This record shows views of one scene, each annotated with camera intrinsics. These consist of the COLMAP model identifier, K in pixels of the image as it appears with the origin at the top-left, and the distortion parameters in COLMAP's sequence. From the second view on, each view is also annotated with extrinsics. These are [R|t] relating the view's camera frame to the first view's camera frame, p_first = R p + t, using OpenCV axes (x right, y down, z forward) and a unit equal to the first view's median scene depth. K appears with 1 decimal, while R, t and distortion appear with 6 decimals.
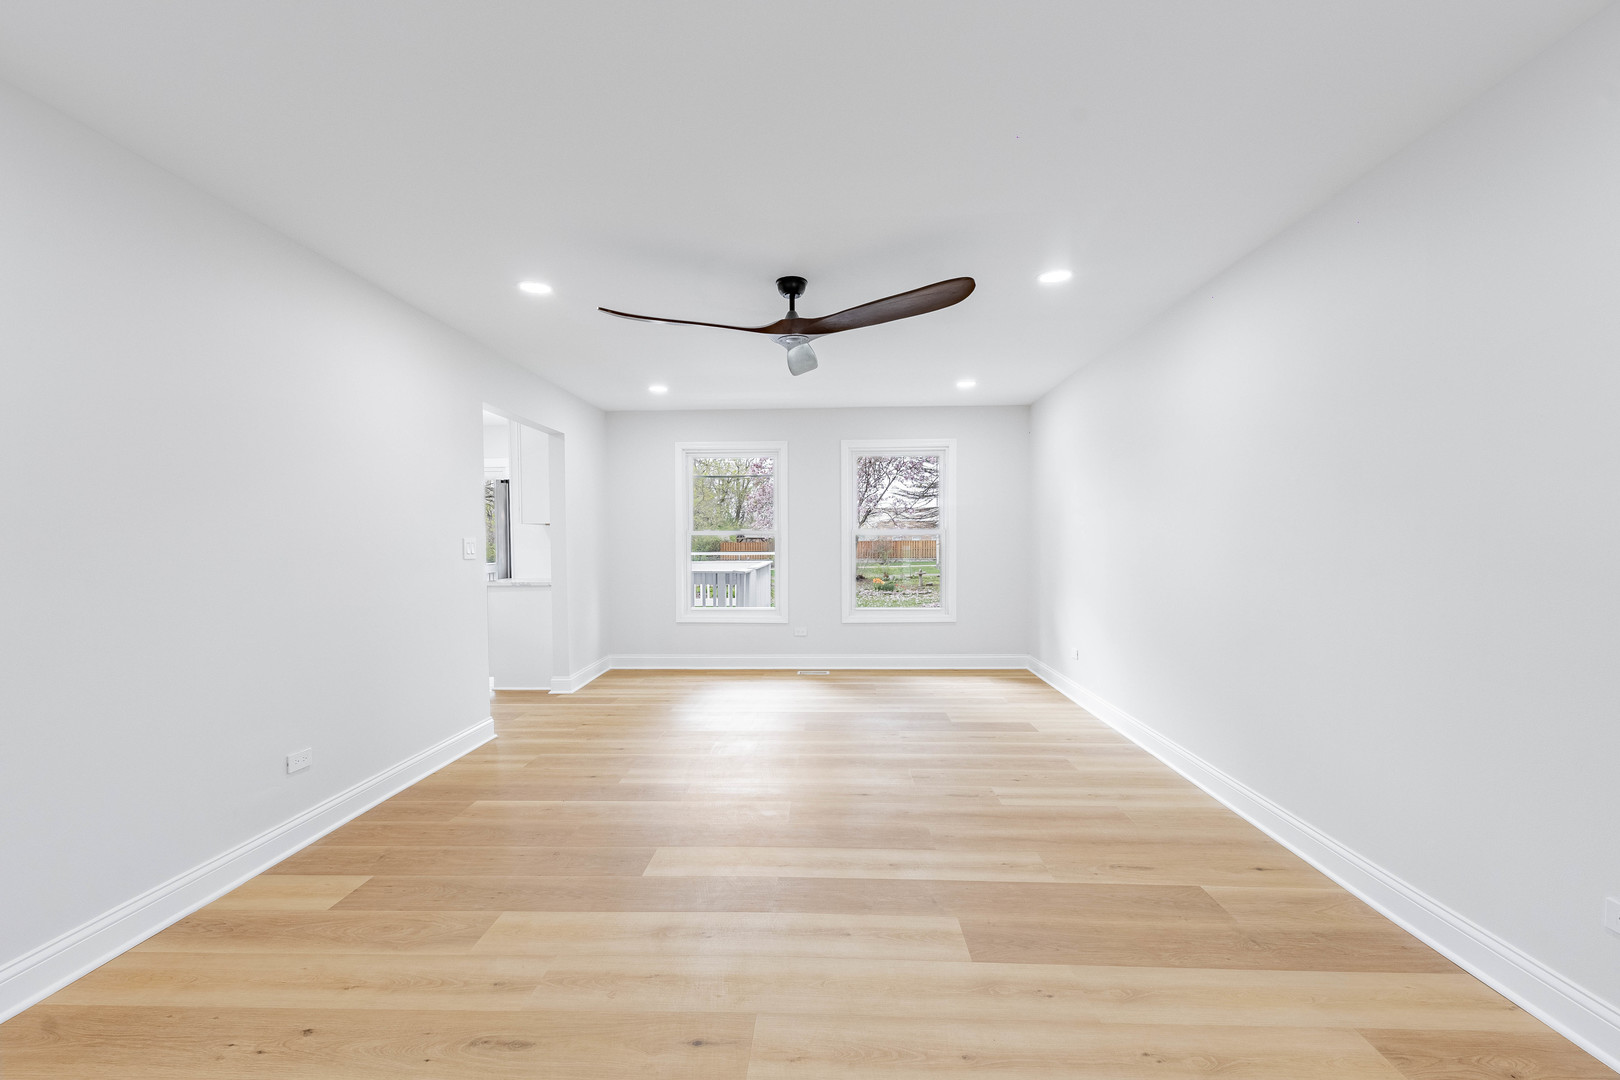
lens RADIAL K [[660.7, 0, 811.8], [0, 660.7, 537.8], [0, 0, 1]] dist [0.012146, -0.000045]
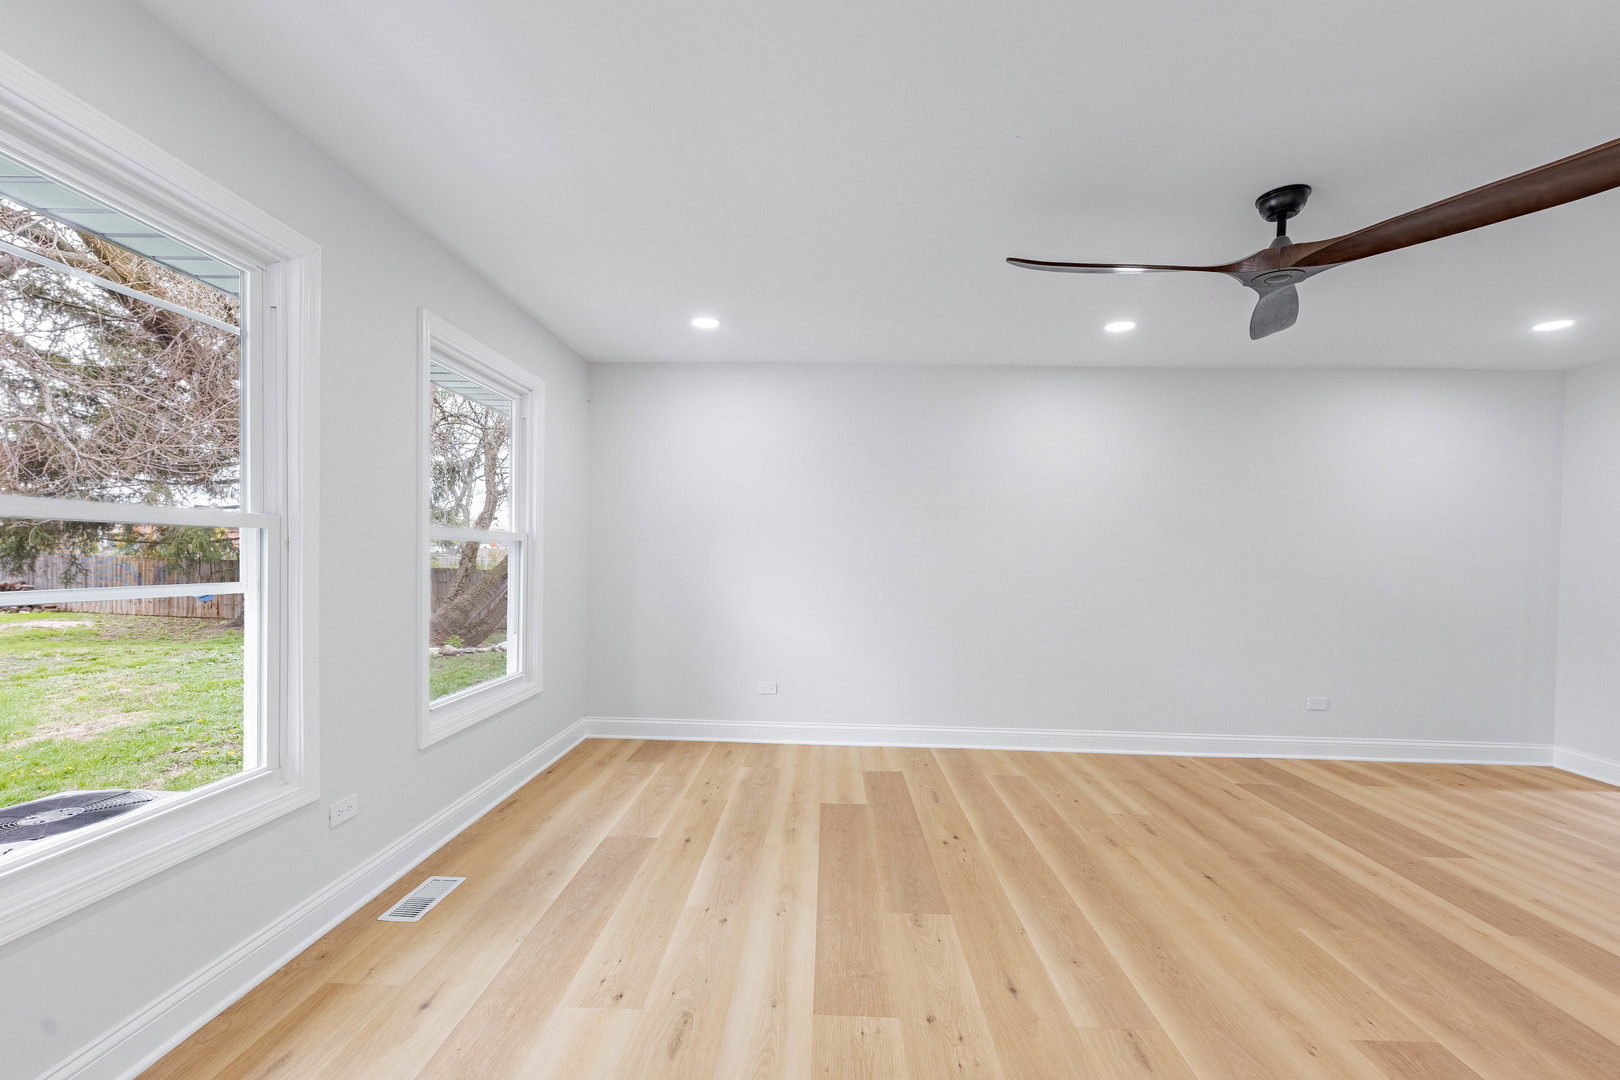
lens RADIAL K [[658.1, 0, 810.4], [0, 658.1, 565.8], [0, 0, 1]] dist [0.014568, -0.005340]
pose [[-0.006856, -0.009828, 0.999928, -0.754597], [-0.021638, 0.999719, 0.009678, 0.010627], [-0.999742, -0.021570, -0.007067, 1.568323]]
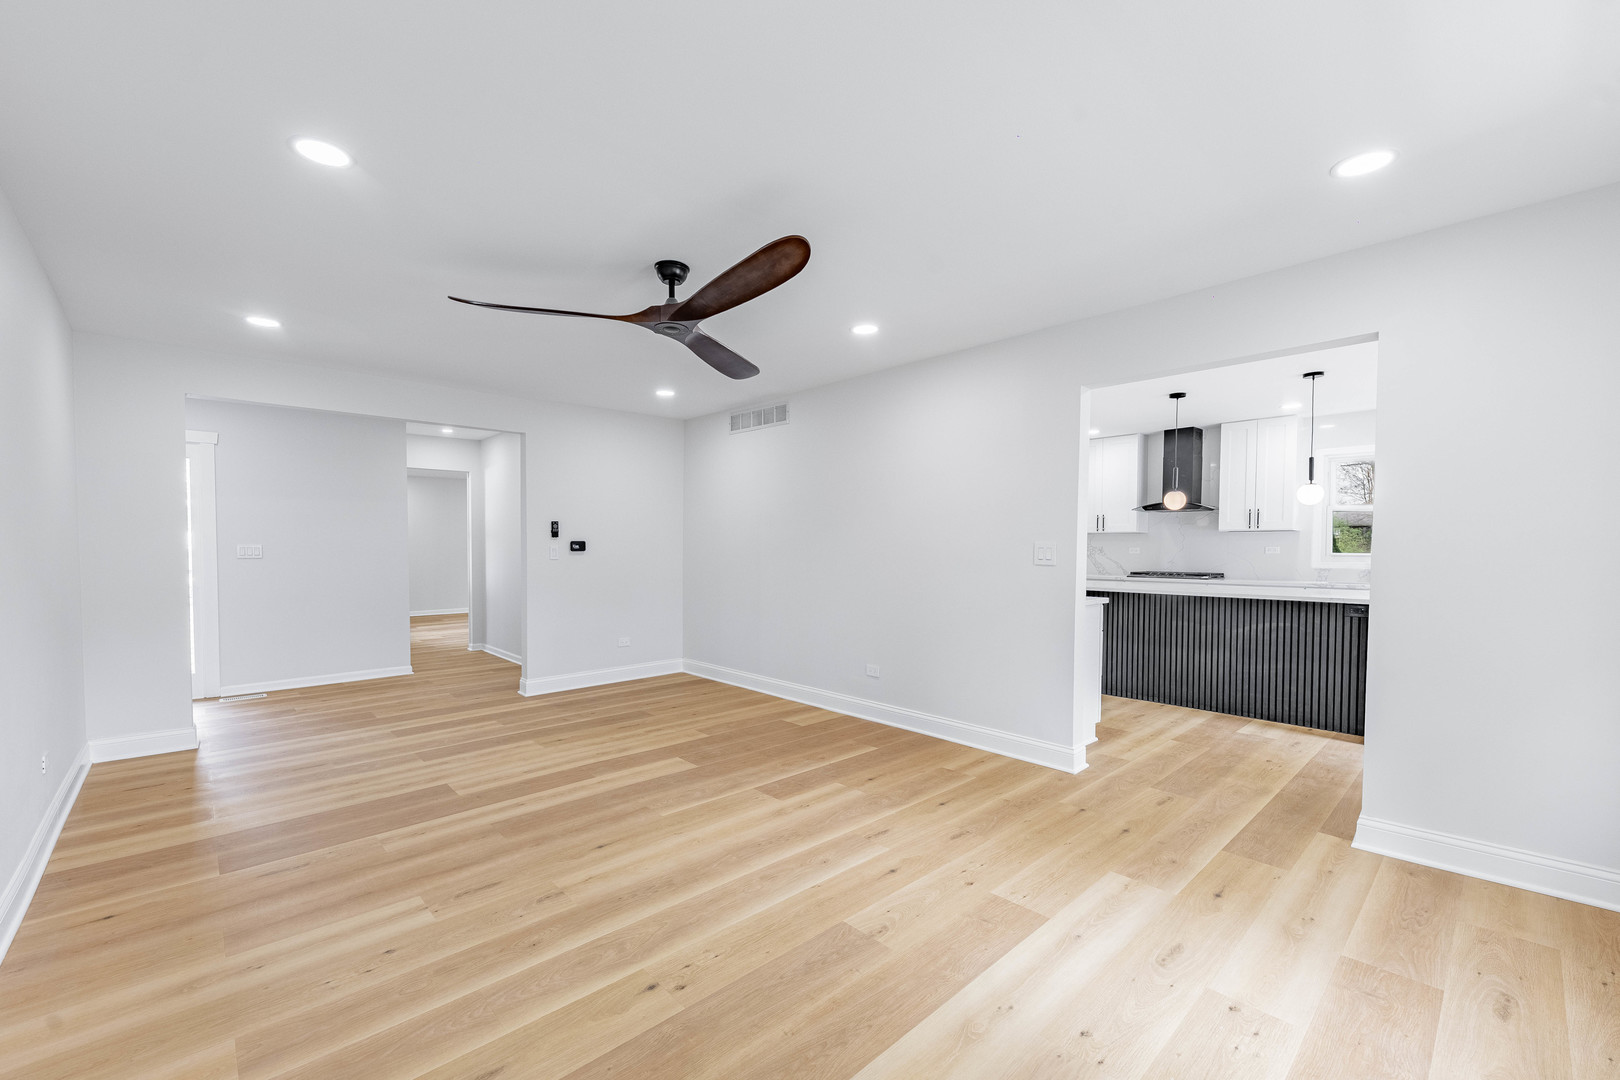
lens RADIAL K [[658.1, 0, 810.4], [0, 658.1, 565.8], [0, 0, 1]] dist [0.014568, -0.005340]
pose [[-0.706721, 0.027111, -0.706973, 0.504256], [0.007399, 0.999494, 0.030933, 0.000280], [0.707454, 0.016630, -0.706564, 1.870956]]
